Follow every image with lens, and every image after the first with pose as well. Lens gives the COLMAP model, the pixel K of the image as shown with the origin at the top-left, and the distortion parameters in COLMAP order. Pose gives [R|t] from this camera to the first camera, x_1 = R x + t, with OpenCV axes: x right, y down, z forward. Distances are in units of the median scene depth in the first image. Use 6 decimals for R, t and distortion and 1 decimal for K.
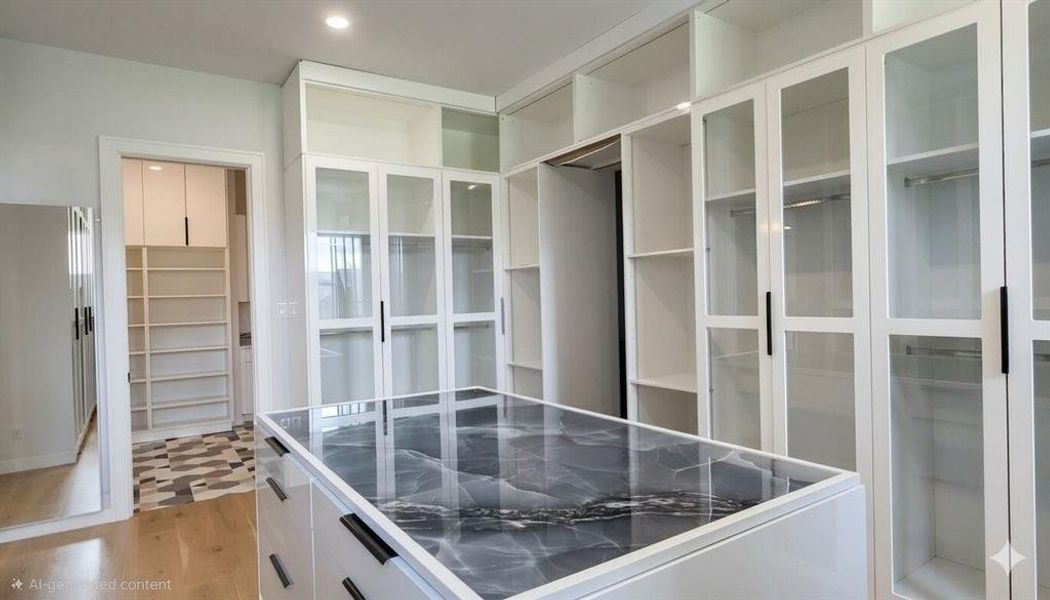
lens RADIAL K [[579.2, 0, 525.0], [0, 579.2, 300.0], [0, 0, 1]] dist [-0.002526, -0.000404]
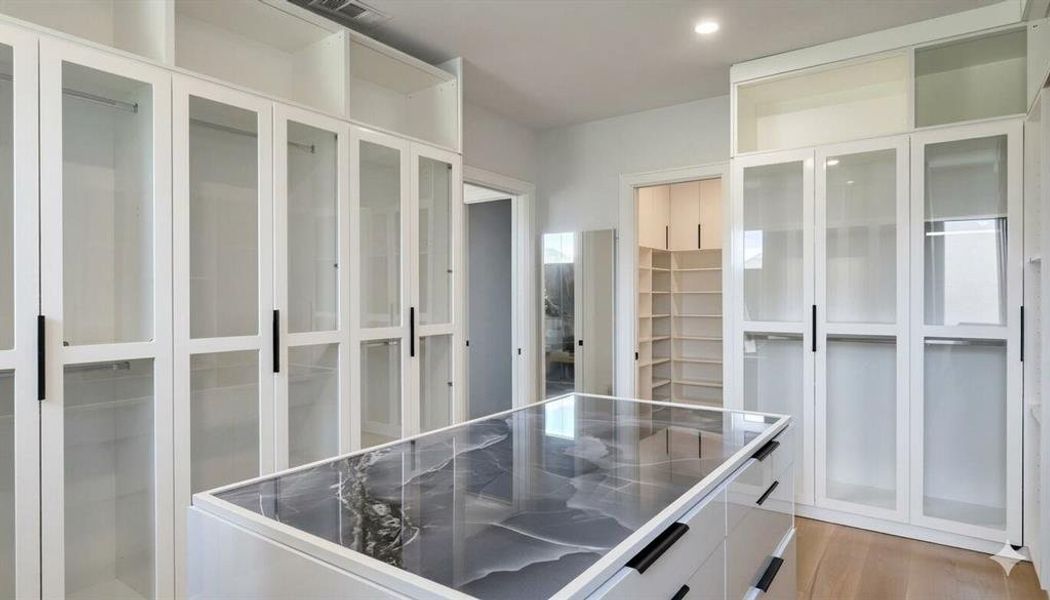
lens RADIAL K [[579.2, 0, 525.0], [0, 579.2, 300.0], [0, 0, 1]] dist [-0.002526, -0.000404]
pose [[0.357471, 0.029331, -0.933464, 0.443523], [-0.008048, 0.999566, 0.028326, -0.028537], [0.933890, -0.002614, 0.357552, 0.297626]]
